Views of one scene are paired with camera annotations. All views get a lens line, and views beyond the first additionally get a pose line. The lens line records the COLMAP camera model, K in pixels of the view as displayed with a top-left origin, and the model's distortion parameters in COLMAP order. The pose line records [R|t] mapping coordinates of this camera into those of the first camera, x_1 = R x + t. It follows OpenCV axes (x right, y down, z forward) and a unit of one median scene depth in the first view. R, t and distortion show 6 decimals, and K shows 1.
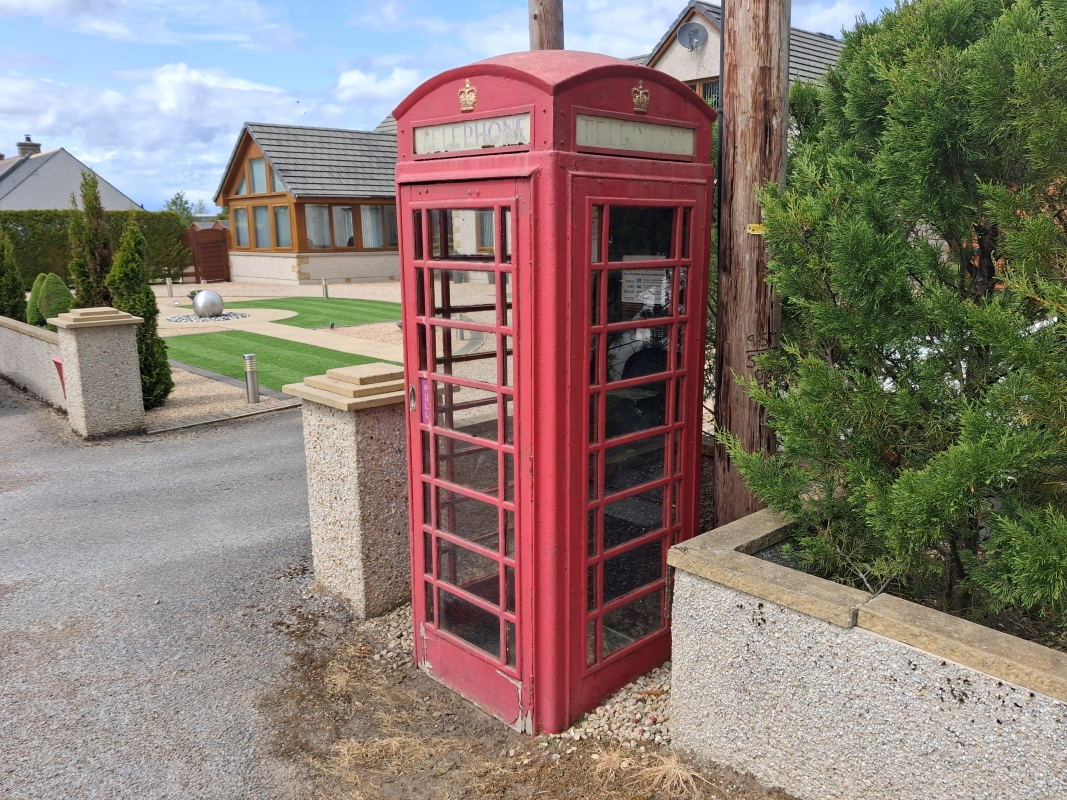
lens RADIAL K [[832.8, 0, 533.5], [0, 832.8, 400.0], [0, 0, 1]] dist [0.060550, -0.069214]
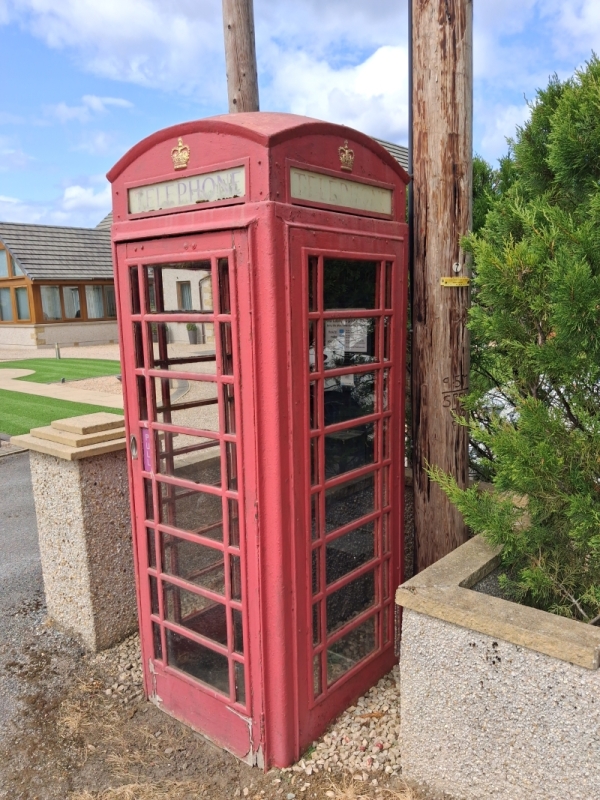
lens RADIAL K [[628.8, 0, 292.6], [0, 628.8, 417.8], [0, 0, 1]] dist [0.001910, 0.010371]
pose [[0.993578, -0.035441, 0.107457, -0.033942], [0.037673, 0.999113, -0.018816, -0.017716], [-0.106695, 0.022743, 0.994032, 0.209637]]
